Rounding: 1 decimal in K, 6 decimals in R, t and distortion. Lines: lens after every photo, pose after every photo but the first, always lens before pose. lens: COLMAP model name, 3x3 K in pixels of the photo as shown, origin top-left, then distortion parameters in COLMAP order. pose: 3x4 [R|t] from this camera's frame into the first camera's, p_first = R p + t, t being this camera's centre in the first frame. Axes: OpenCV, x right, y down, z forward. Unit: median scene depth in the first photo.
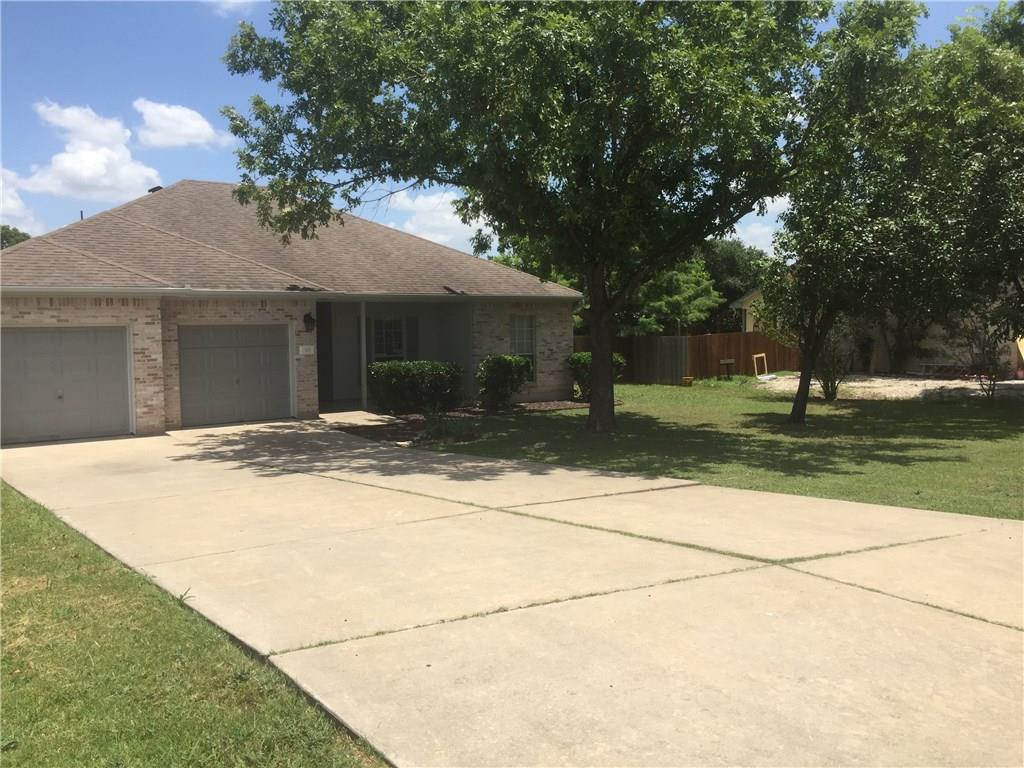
lens RADIAL K [[880.9, 0, 511.7], [0, 880.9, 366.5], [0, 0, 1]] dist [0.067719, -0.105680]
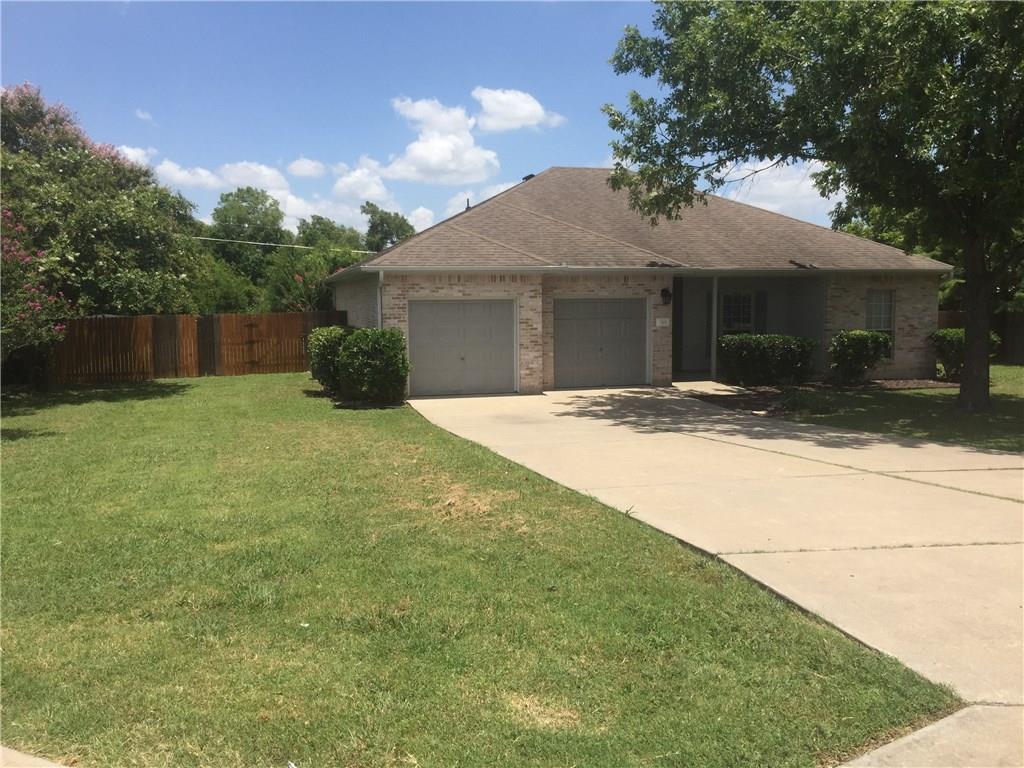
lens RADIAL K [[880.9, 0, 501.8], [0, 880.9, 372.7], [0, 0, 1]] dist [0.067719, -0.105680]
pose [[0.932084, 0.036002, -0.360448, -0.028452], [-0.022466, 0.998879, 0.041673, 0.002712], [0.361544, -0.030745, 0.931848, -0.085124]]
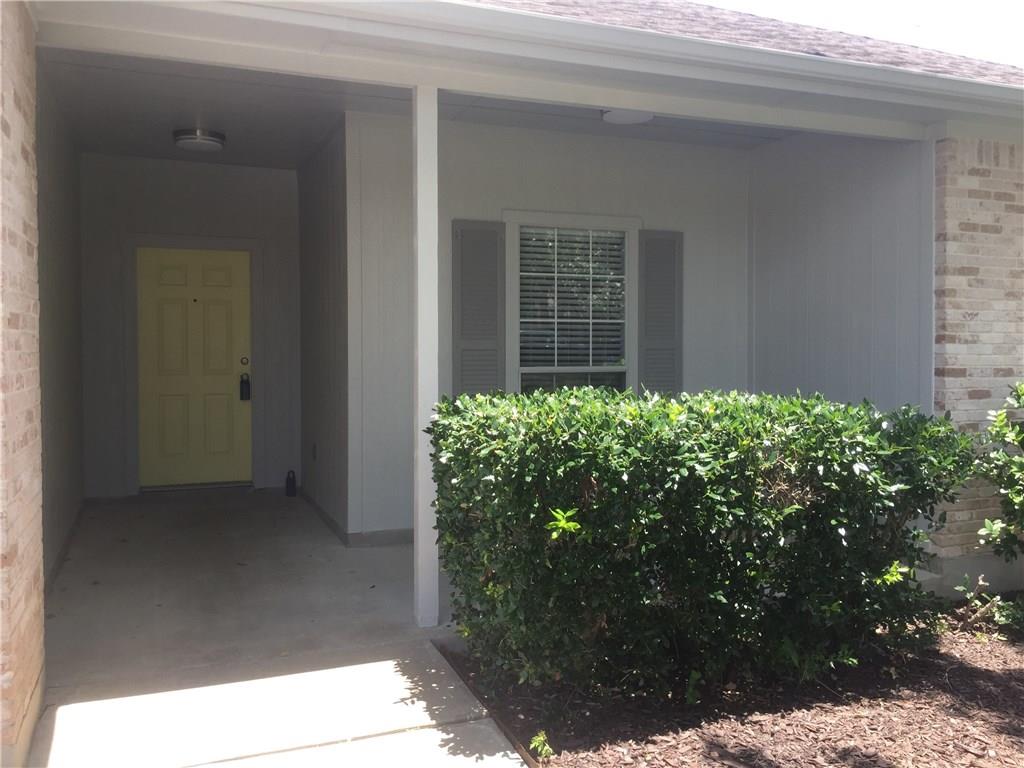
lens RADIAL K [[880.9, 0, 512.8], [0, 880.9, 379.9], [0, 0, 1]] dist [0.067719, -0.105680]
pose [[0.967322, 0.020354, -0.252731, -0.123042], [-0.022893, 0.999713, -0.007111, -0.008743], [0.252514, 0.012664, 0.967510, 1.003969]]
